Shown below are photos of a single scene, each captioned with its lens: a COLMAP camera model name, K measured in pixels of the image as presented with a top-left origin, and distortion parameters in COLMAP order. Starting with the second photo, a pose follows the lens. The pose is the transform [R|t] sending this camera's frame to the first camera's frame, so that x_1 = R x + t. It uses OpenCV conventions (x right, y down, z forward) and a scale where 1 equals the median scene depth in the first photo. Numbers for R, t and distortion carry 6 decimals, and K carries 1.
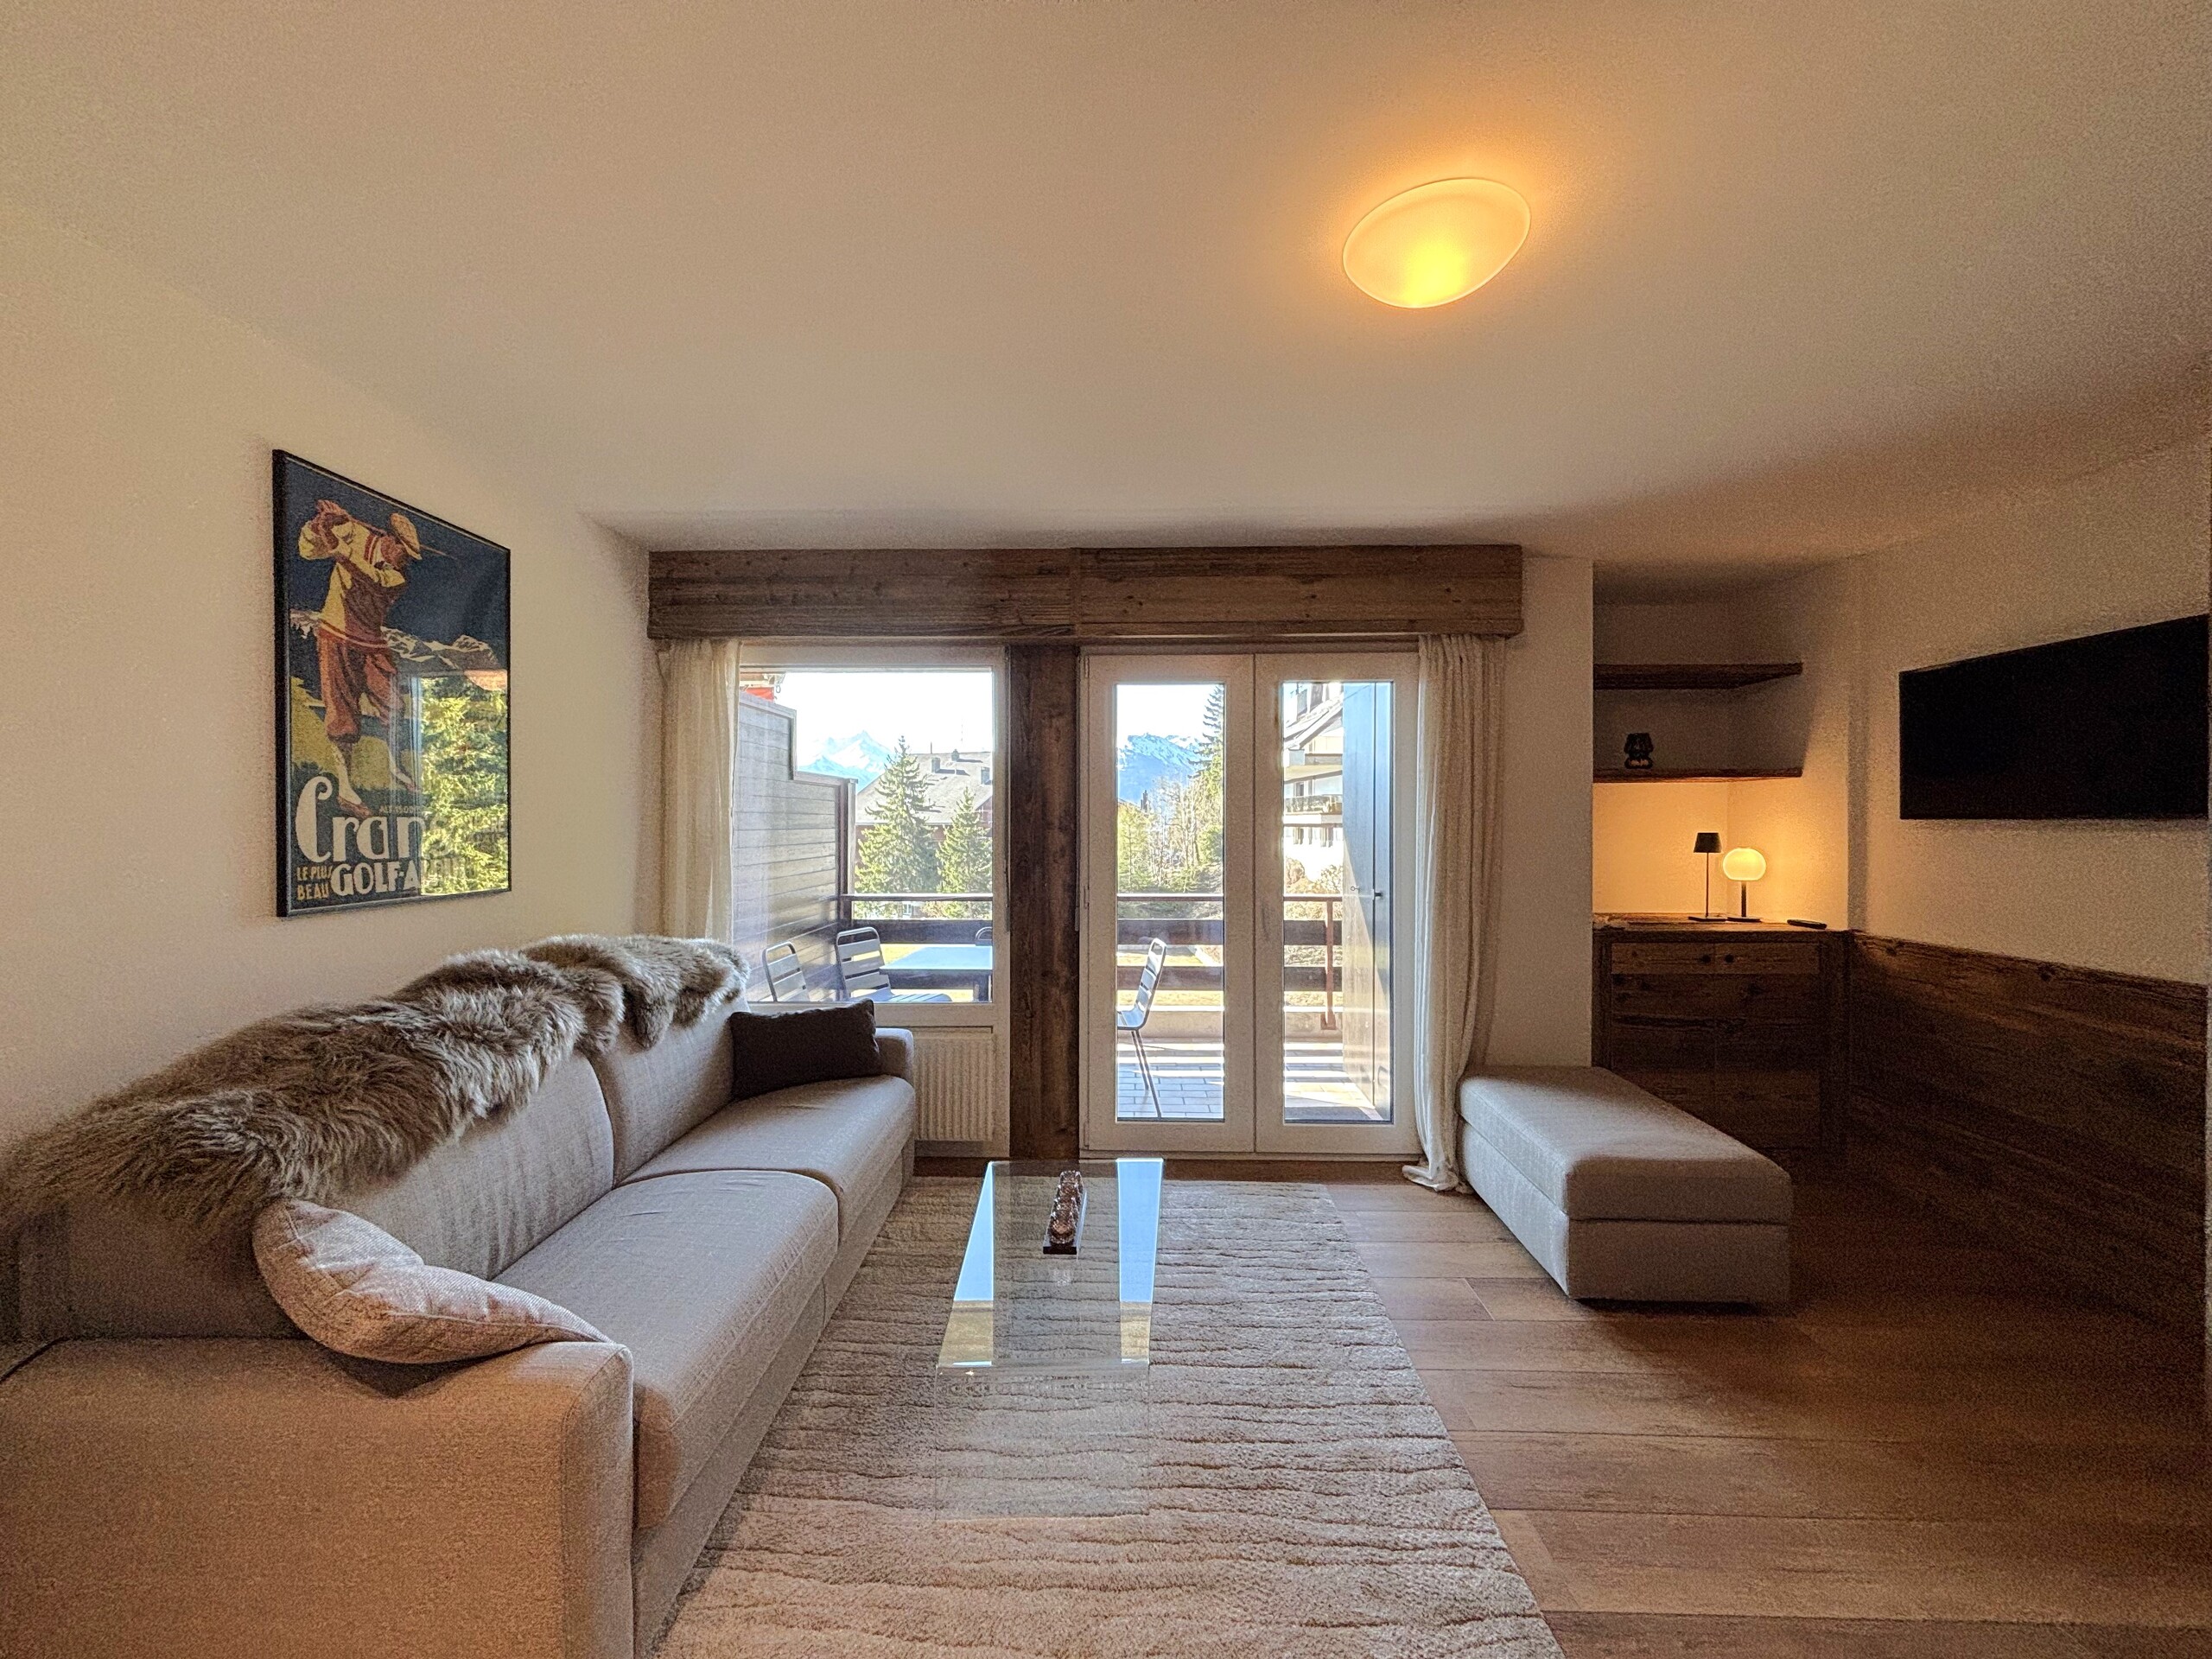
lens RADIAL K [[888.0, 0, 1105.0], [0, 888.0, 823.9], [0, 0, 1]] dist [-0.000401, -0.000256]
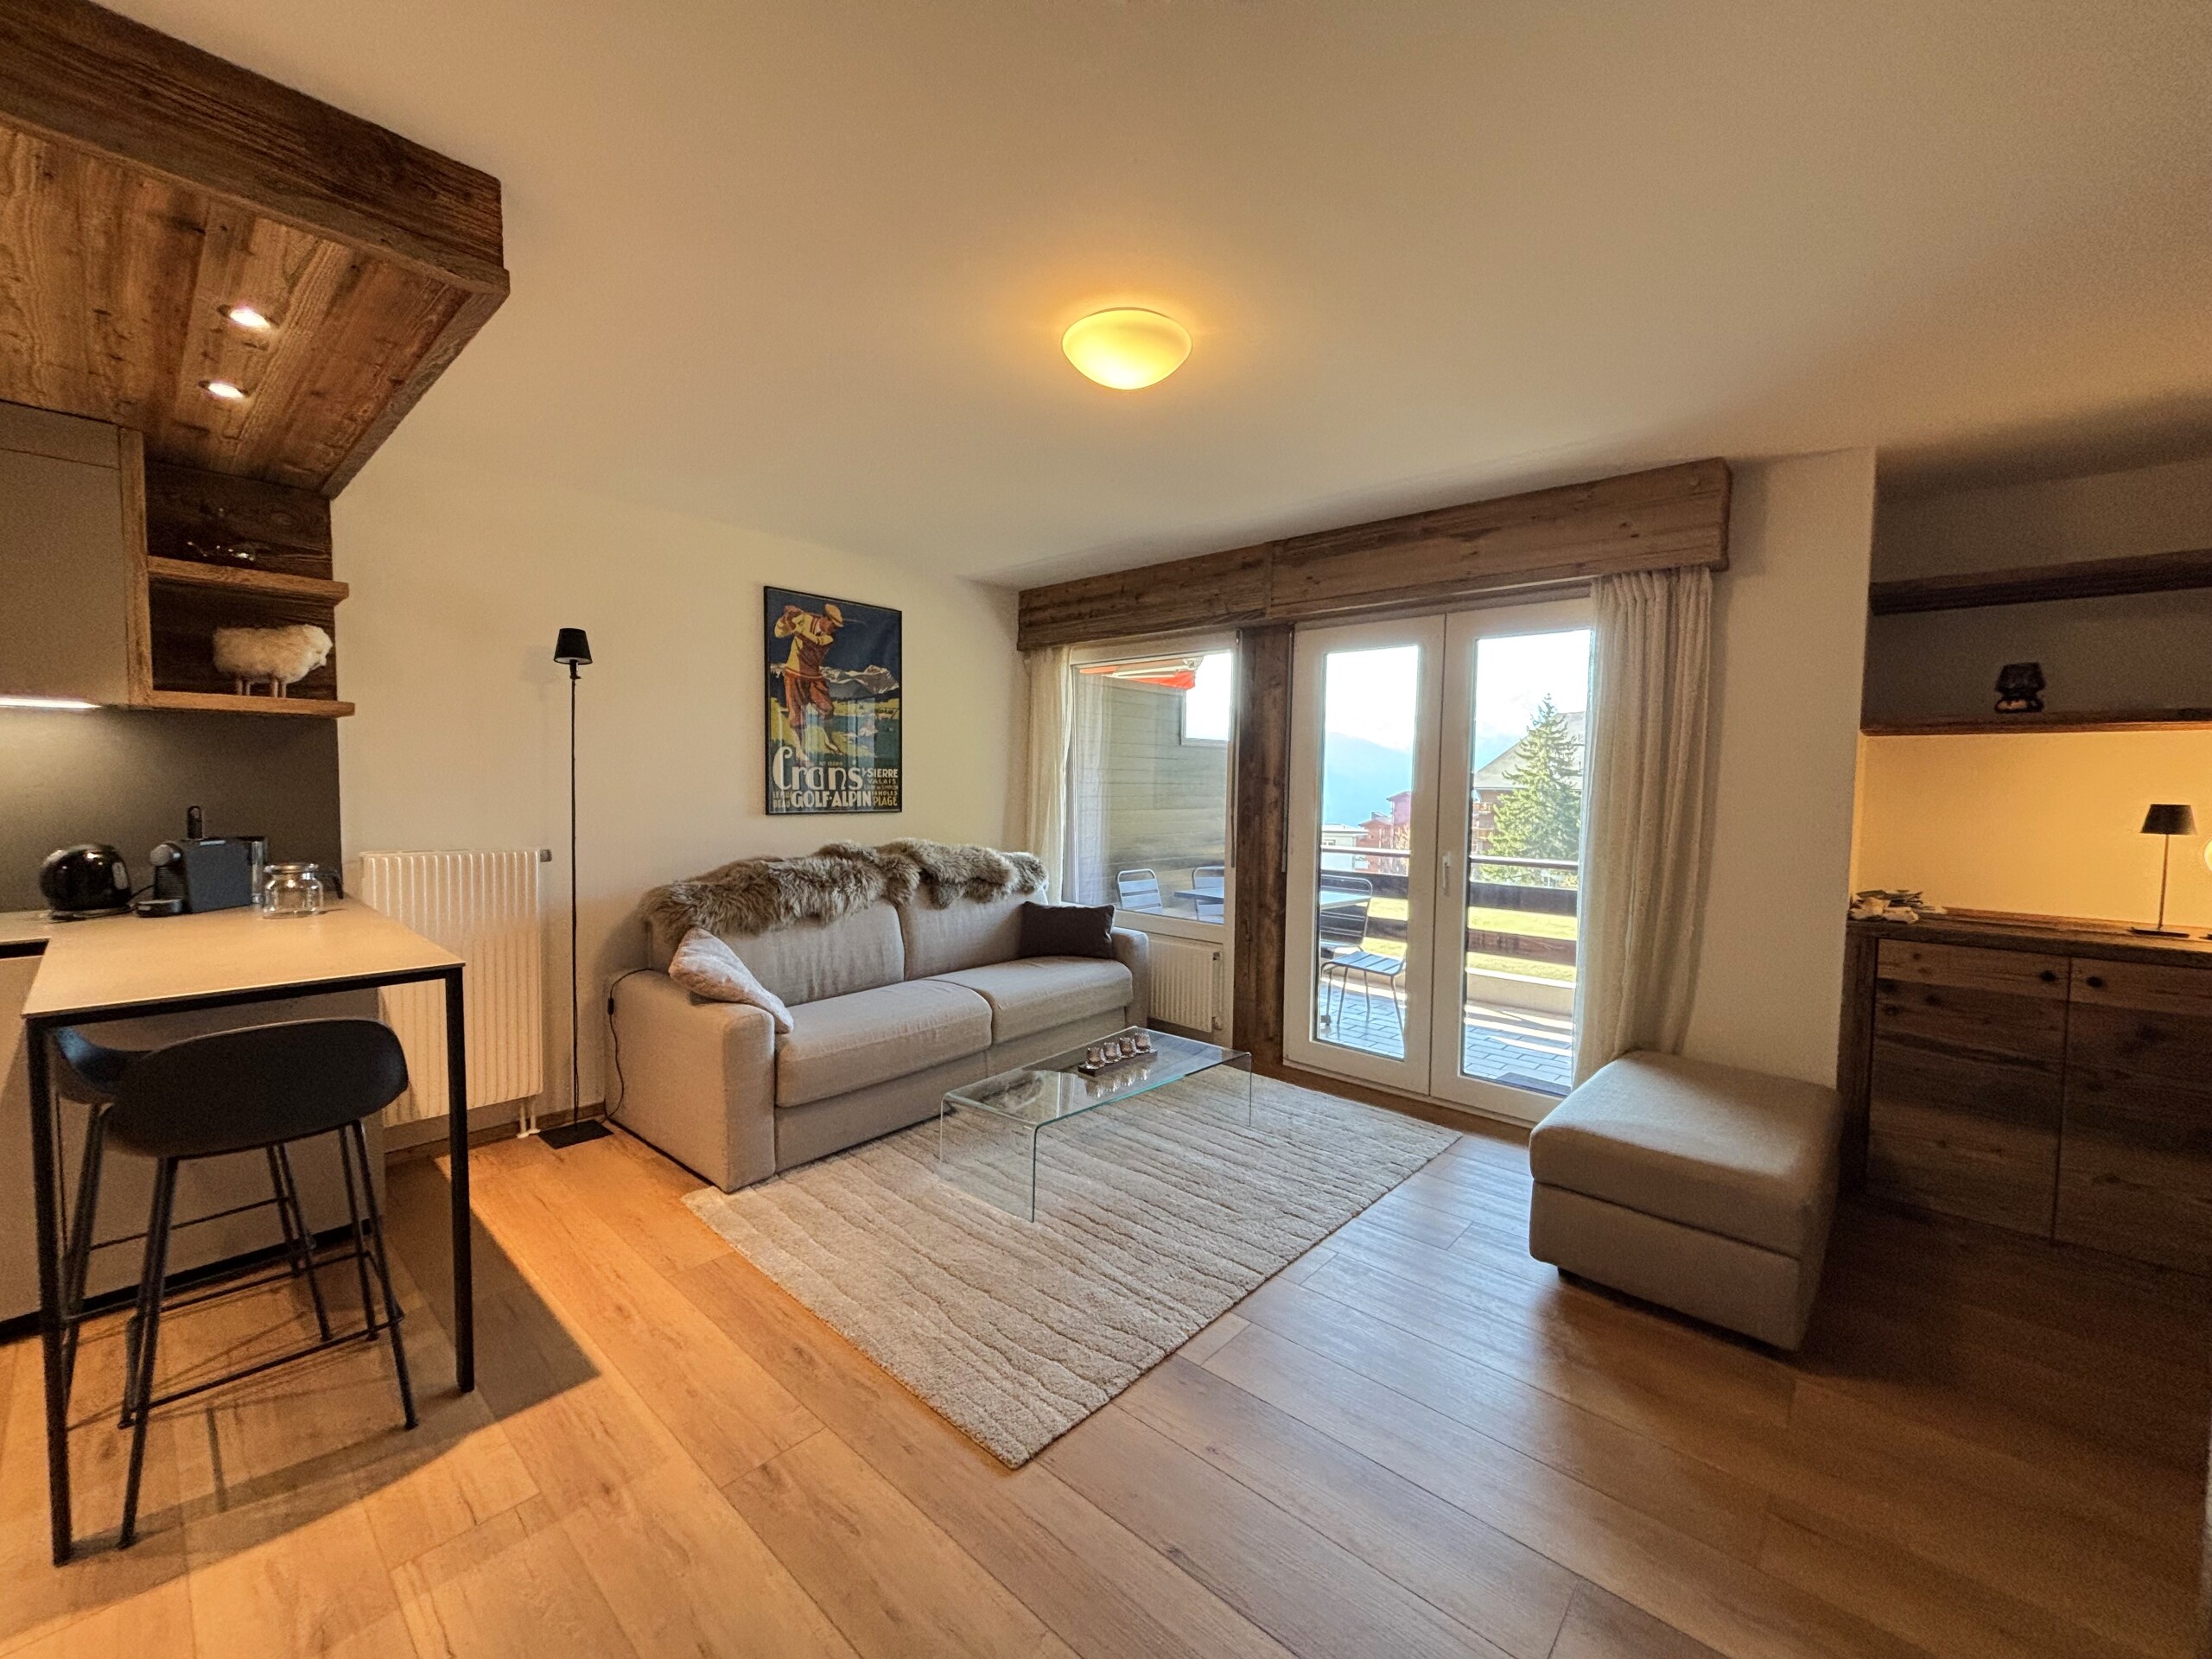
lens RADIAL K [[885.5, 0, 1107.5], [0, 885.5, 824.9], [0, 0, 1]] dist [0.001439, -0.001911]
pose [[0.765192, 0.044761, -0.642244, 0.649333], [-0.017784, 0.998669, 0.048414, 0.009205], [0.643556, -0.025624, 0.764970, -0.041806]]
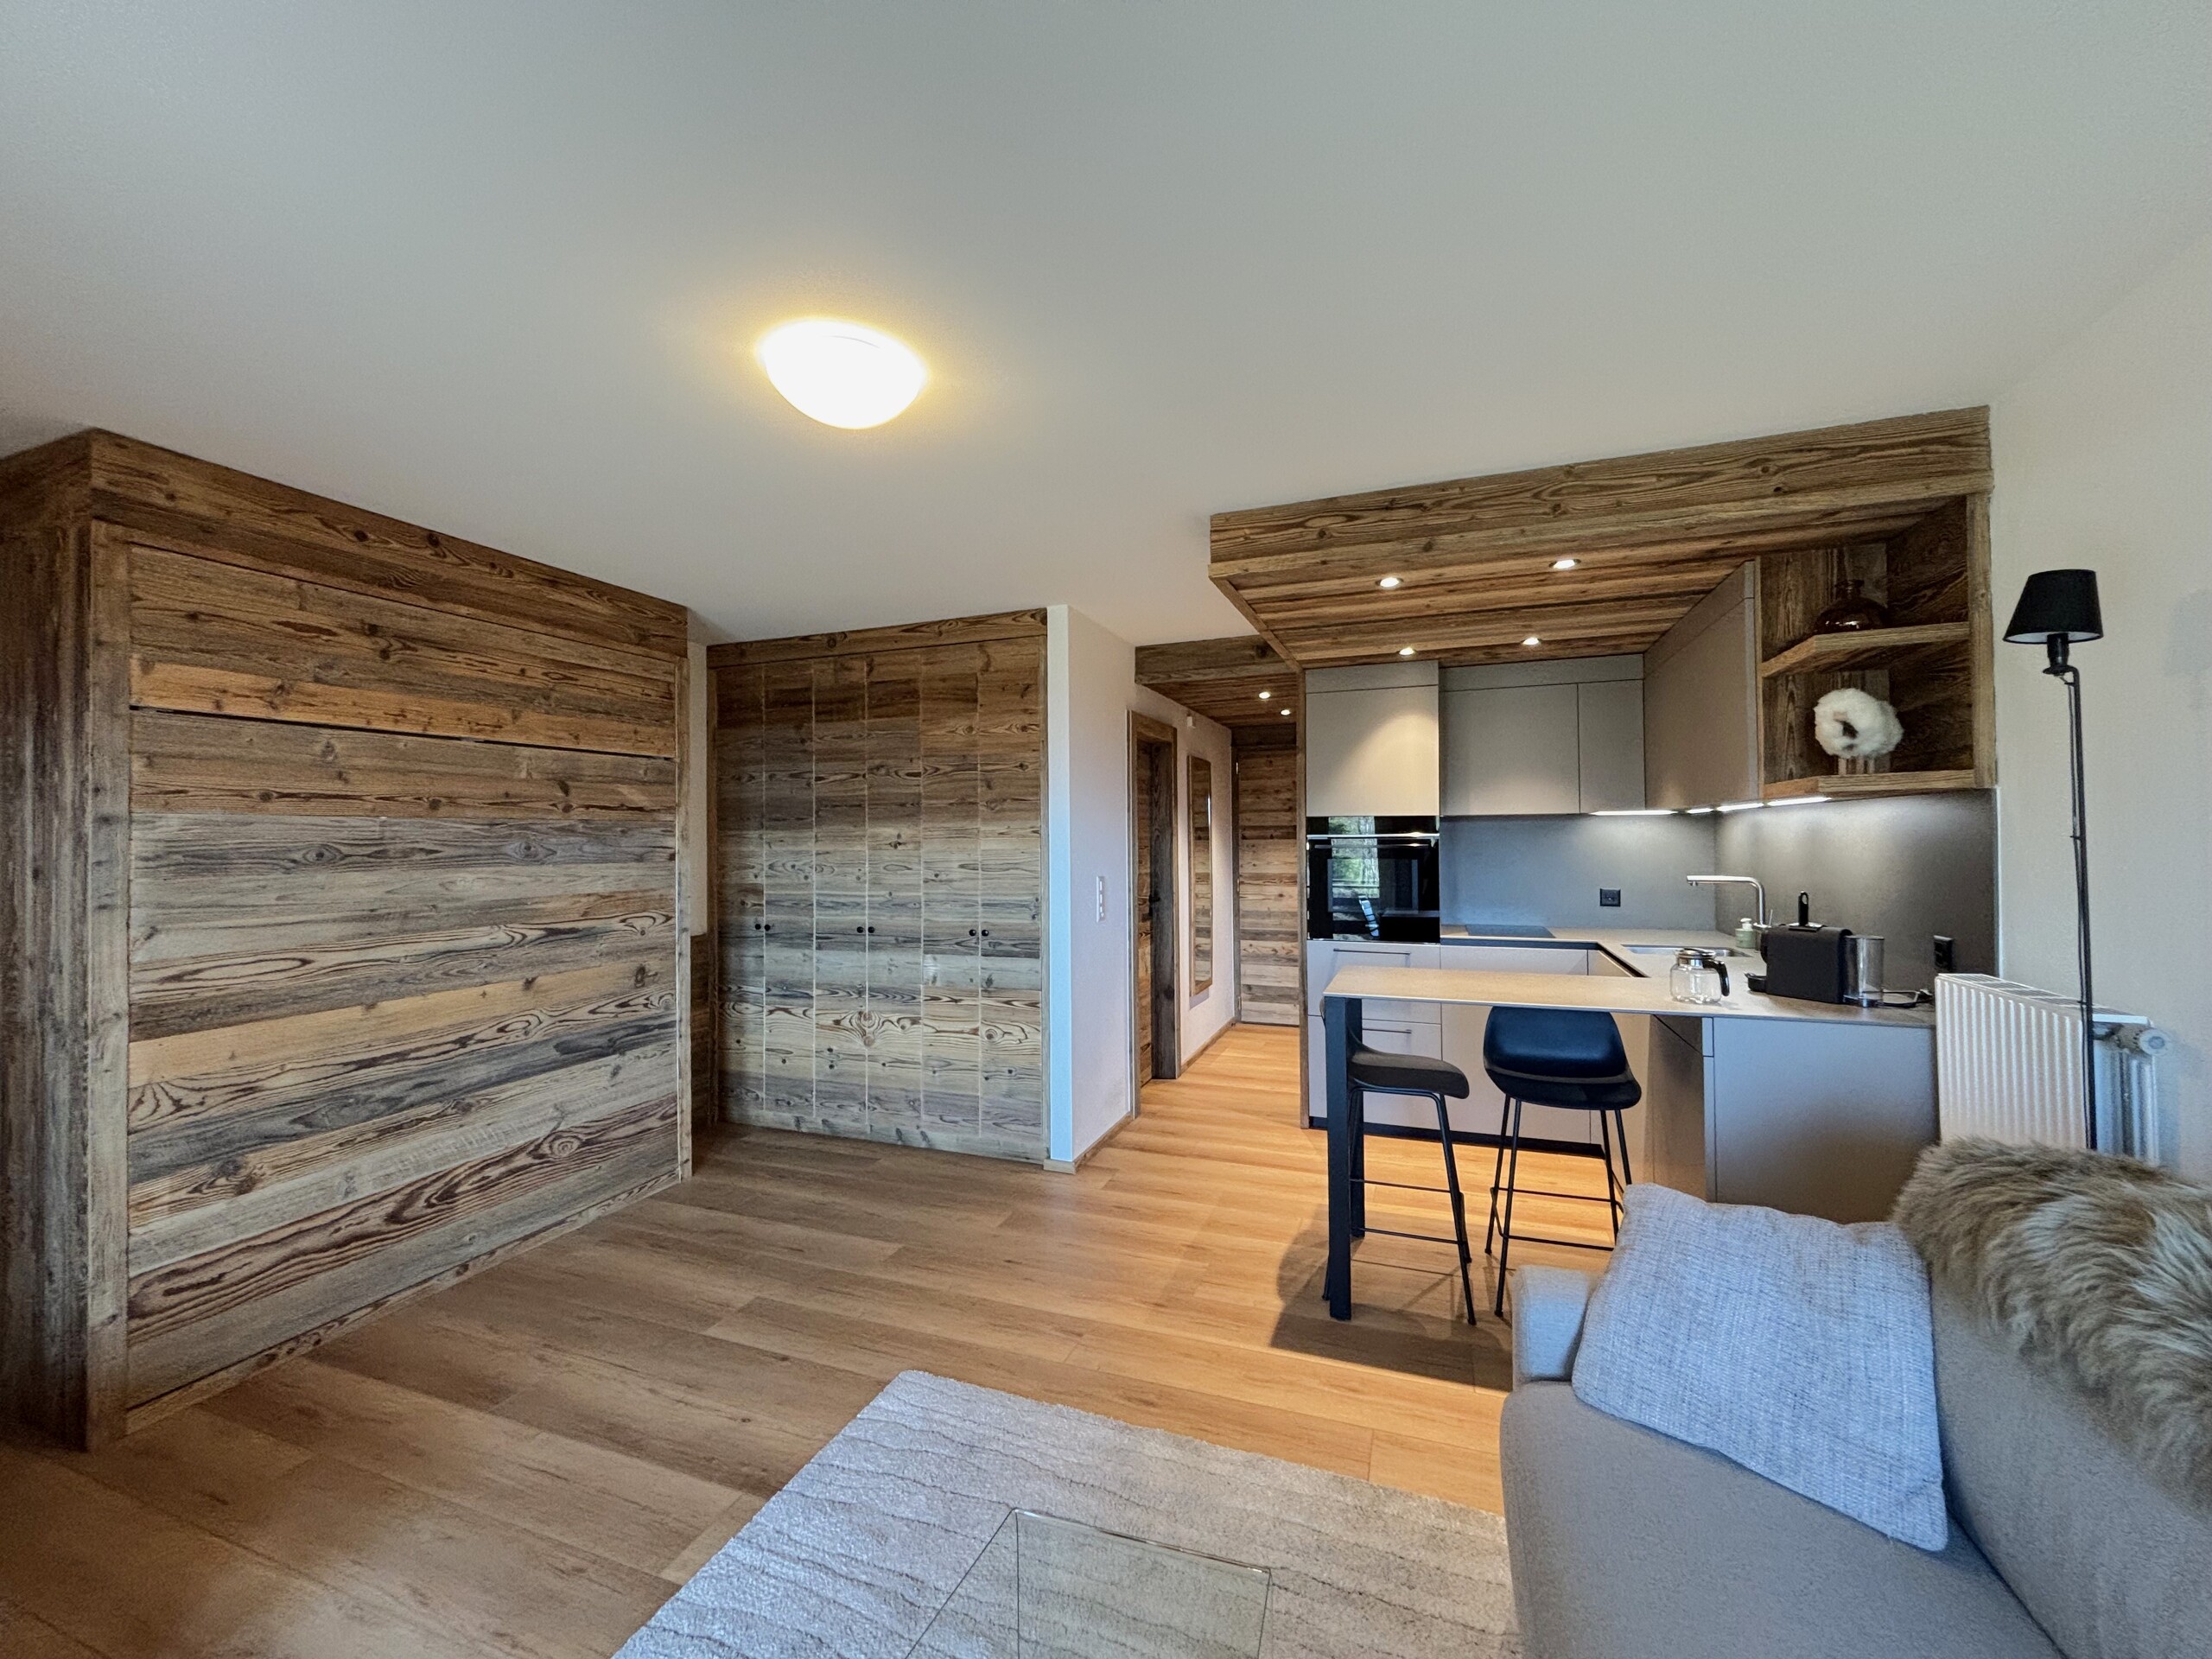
lens RADIAL K [[898.2, 0, 1107.0], [0, 898.2, 825.3], [0, 0, 1]] dist [0.013793, -0.000148]
pose [[-0.944880, 0.014037, 0.327114, -0.191926], [0.010597, 0.999868, -0.012298, -0.013649], [-0.327244, -0.008154, -0.944905, 1.059568]]
